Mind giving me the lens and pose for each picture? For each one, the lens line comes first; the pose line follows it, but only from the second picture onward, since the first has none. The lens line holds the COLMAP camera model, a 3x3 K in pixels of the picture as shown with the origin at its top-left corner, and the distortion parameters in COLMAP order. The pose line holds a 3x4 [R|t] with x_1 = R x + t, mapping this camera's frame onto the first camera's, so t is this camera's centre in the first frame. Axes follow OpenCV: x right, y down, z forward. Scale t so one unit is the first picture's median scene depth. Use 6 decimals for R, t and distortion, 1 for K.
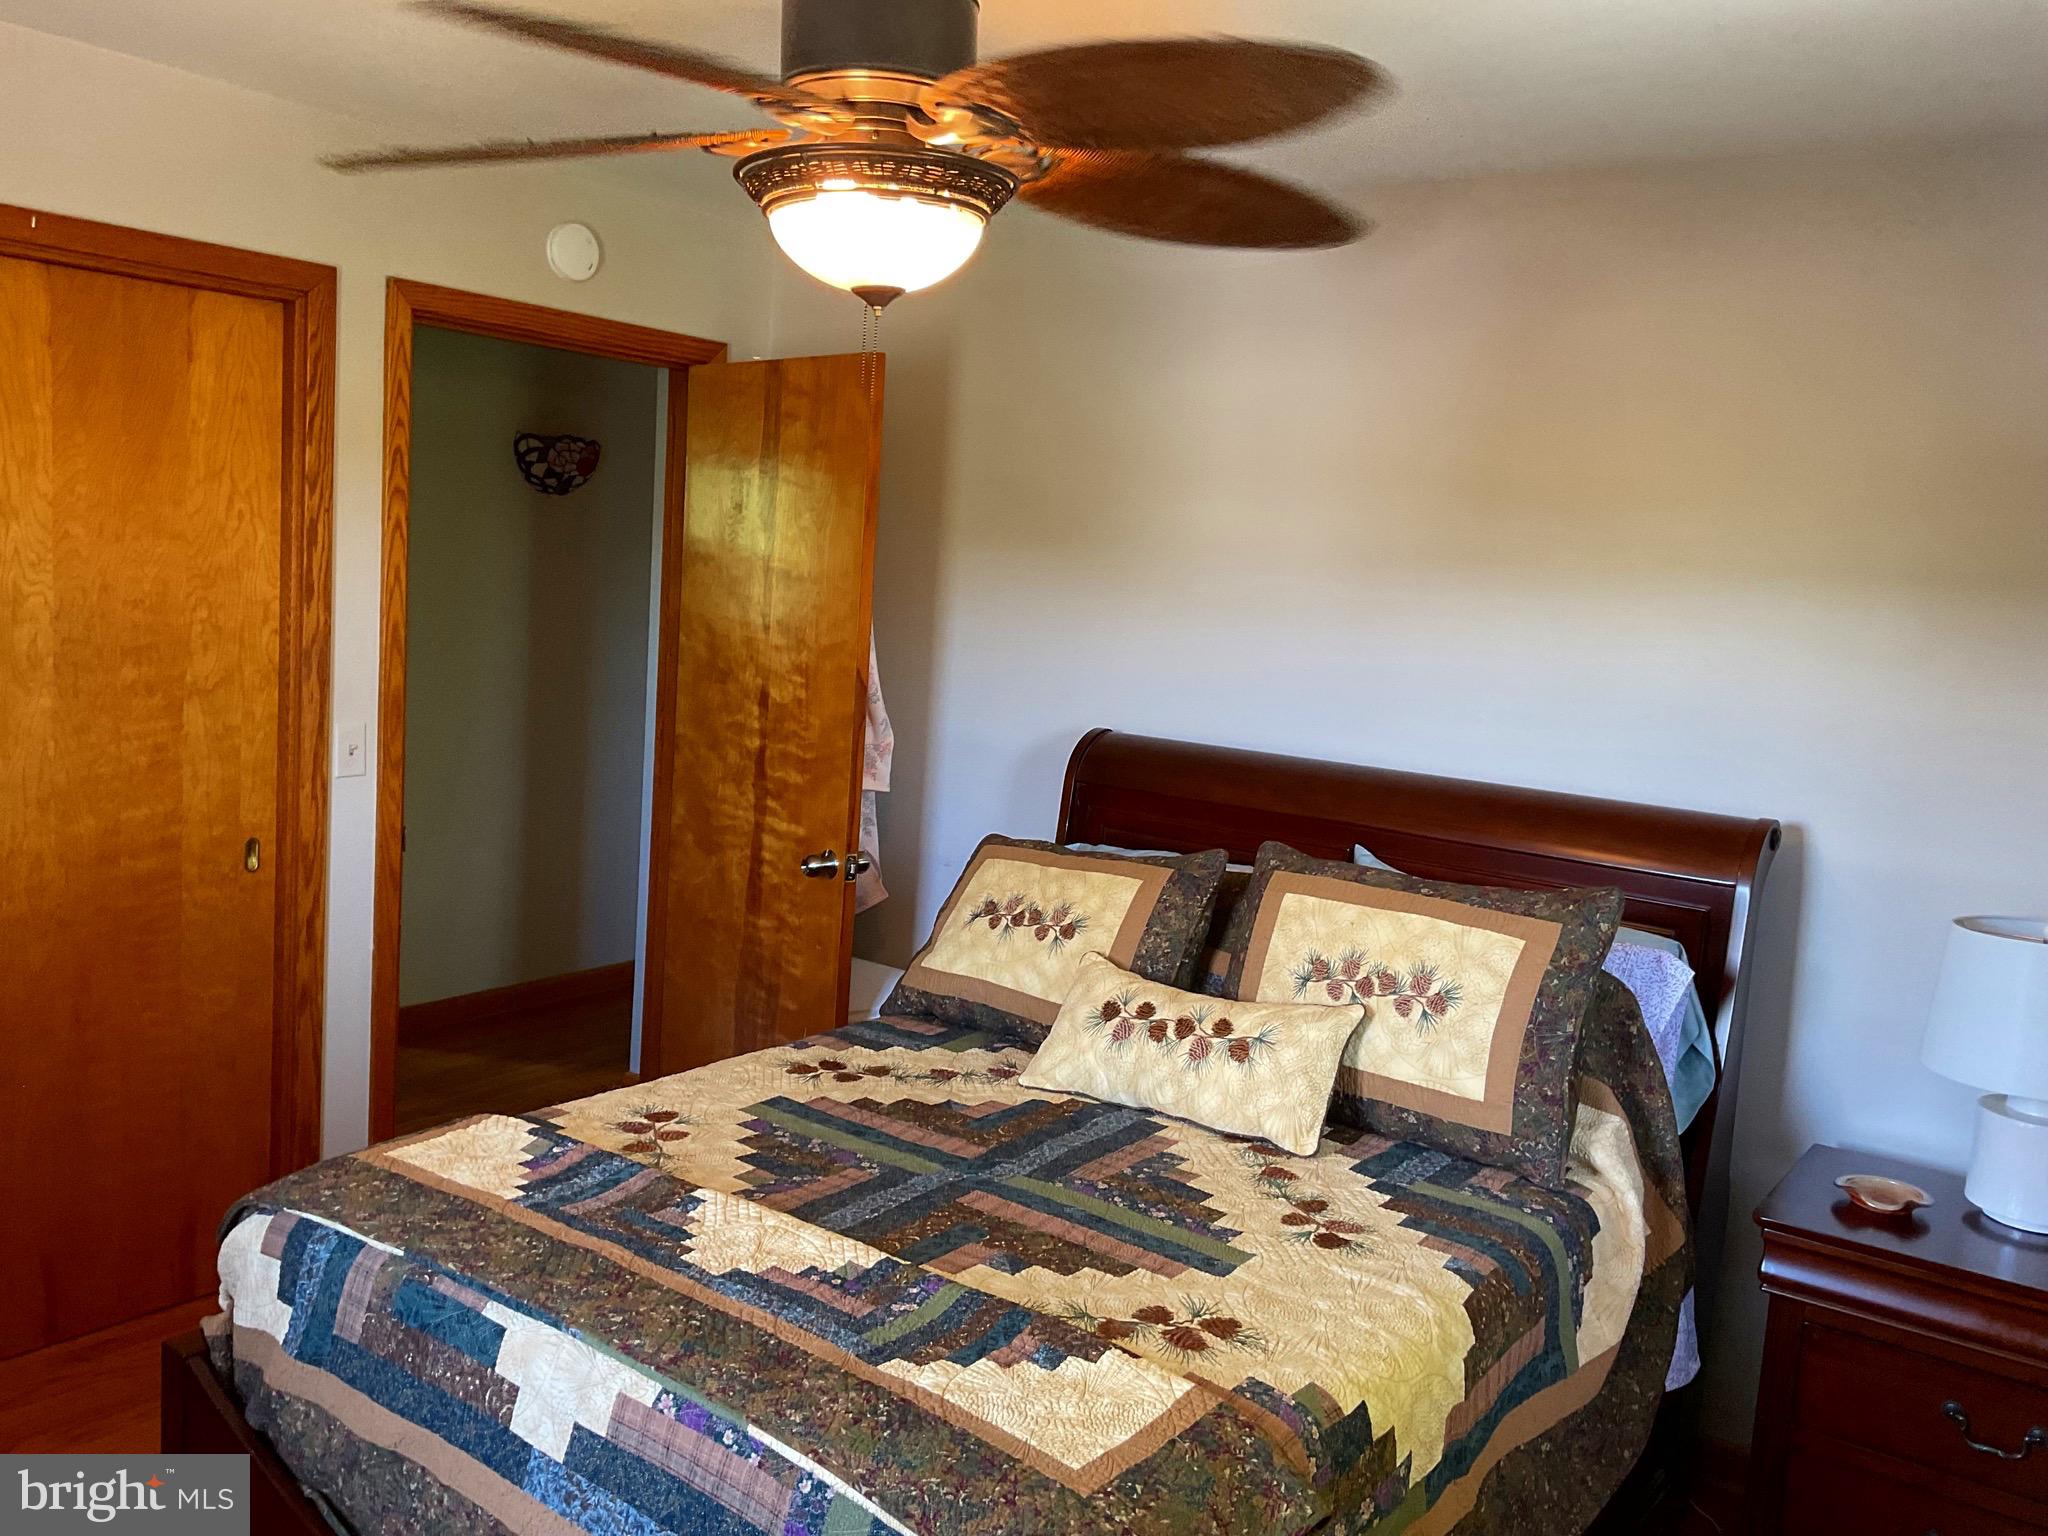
lens RADIAL K [[1697.8, 0, 1020.5], [0, 1697.8, 765.0], [0, 0, 1]] dist [0.129598, -0.268494]
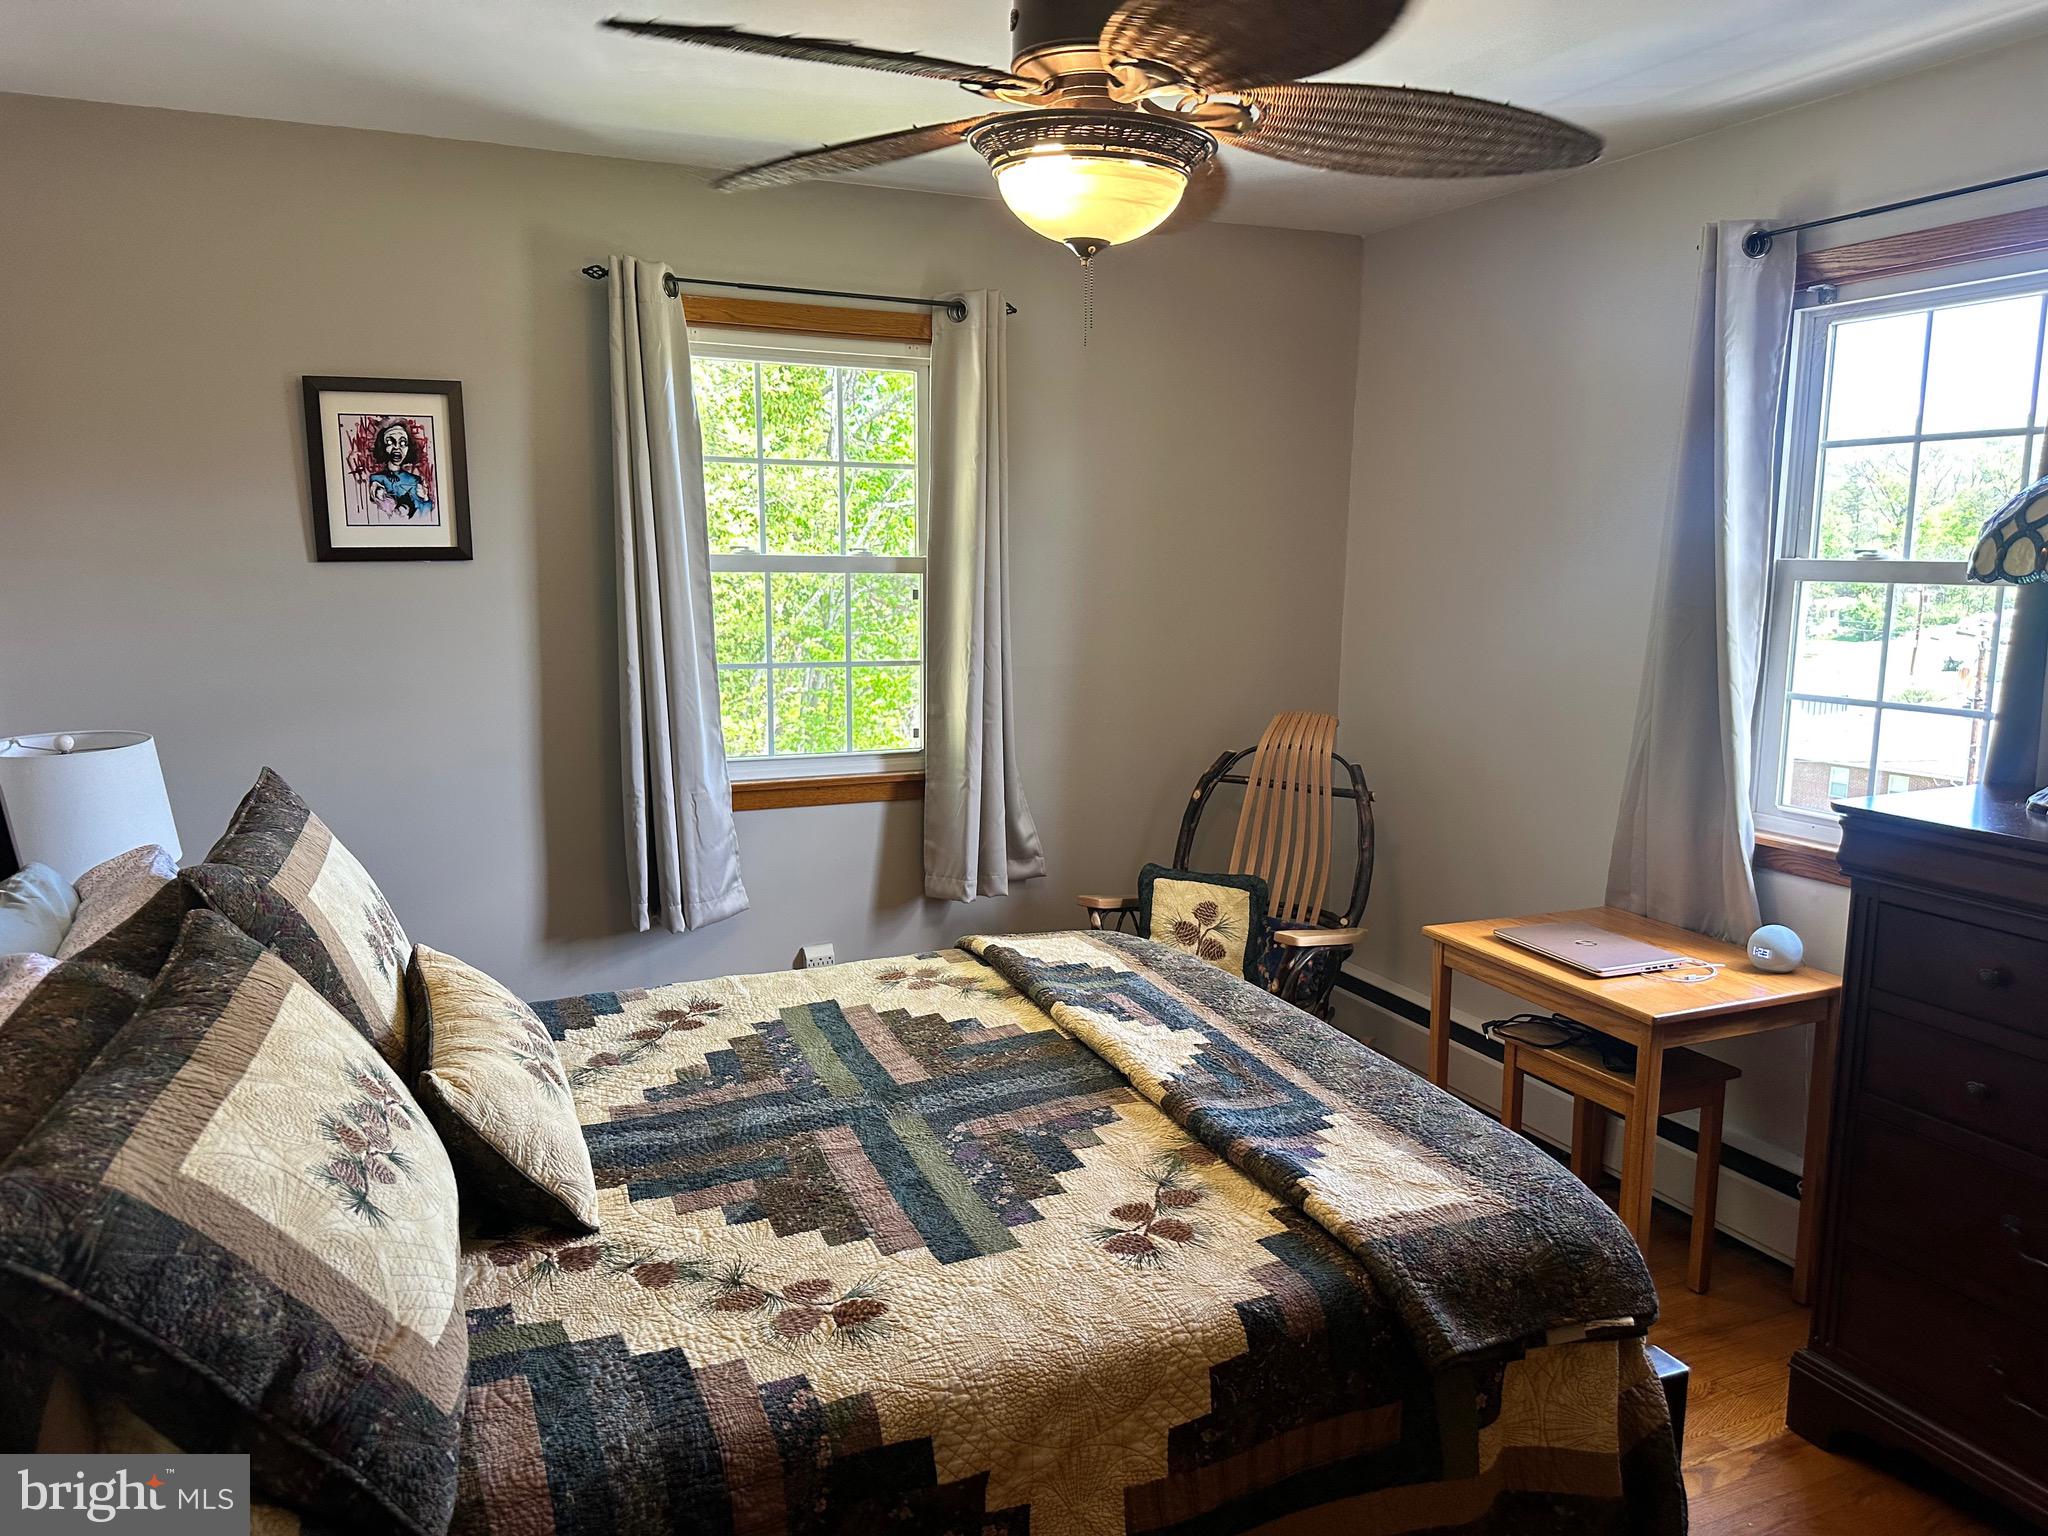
lens RADIAL K [[1417.5, 0, 1024.0], [0, 1417.5, 768.0], [0, 0, 1]] dist [0.002987, 0.000339]
pose [[-0.867670, -0.135089, 0.478435, -0.475777], [0.007181, 0.958867, 0.283766, -0.178792], [-0.497089, 0.249650, -0.831010, 1.623391]]
